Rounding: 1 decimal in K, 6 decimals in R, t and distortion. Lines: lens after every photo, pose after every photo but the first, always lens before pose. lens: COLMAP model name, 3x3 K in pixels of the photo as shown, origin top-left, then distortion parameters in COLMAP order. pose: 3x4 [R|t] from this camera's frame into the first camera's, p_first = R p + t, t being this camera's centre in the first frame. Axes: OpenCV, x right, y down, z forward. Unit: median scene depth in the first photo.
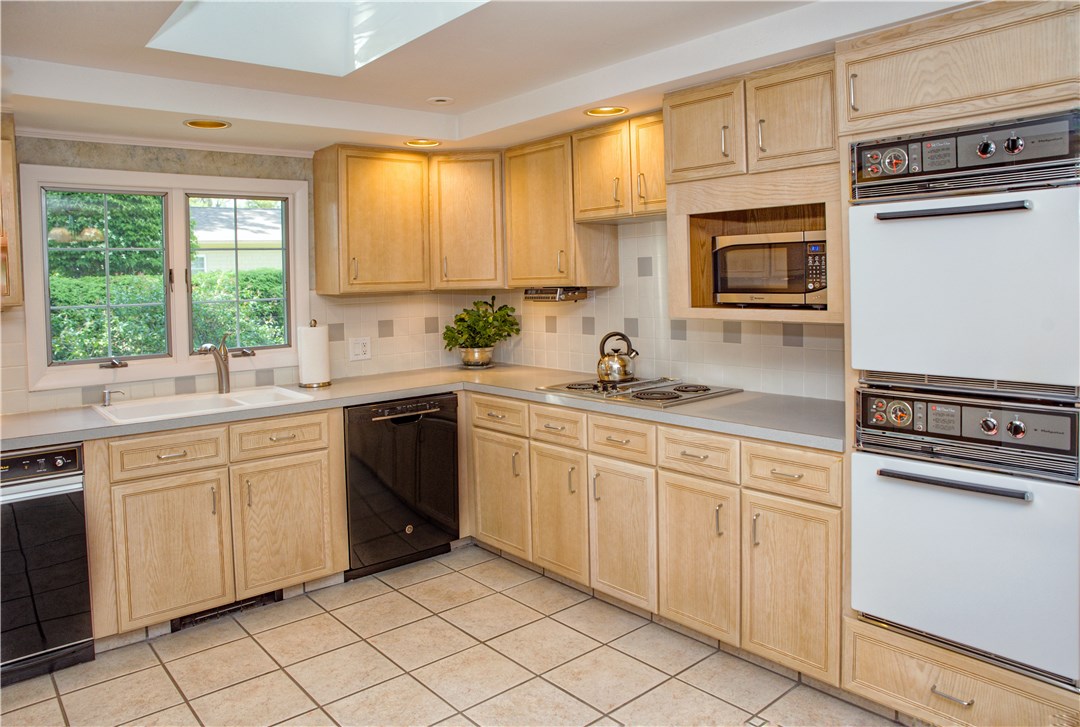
lens RADIAL K [[747.1, 0, 577.2], [0, 747.1, 291.7], [0, 0, 1]] dist [-0.081259, 0.029053]
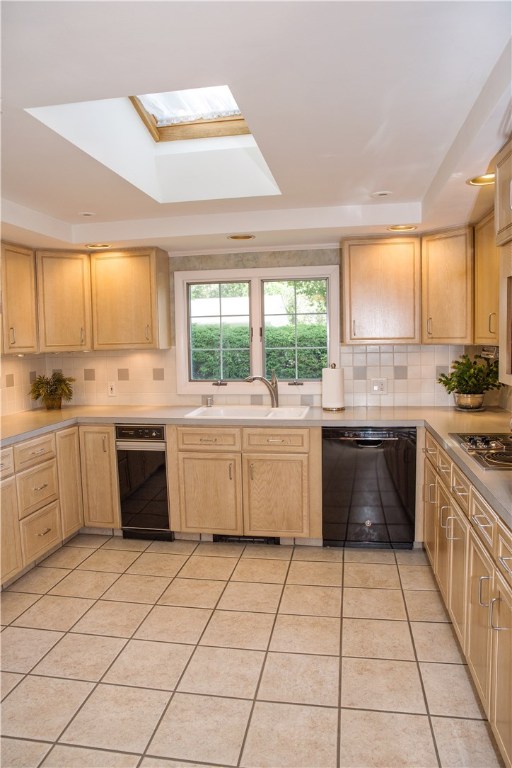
lens RADIAL K [[539.4, 0, 256.0], [0, 539.4, 384.0], [0, 0, 1]] dist [-0.133493, 0.114130]
pose [[0.625681, 0.081783, -0.775780, 0.422157], [-0.013165, 0.995455, 0.094323, -0.021821], [0.779968, -0.048803, 0.623913, 0.280464]]
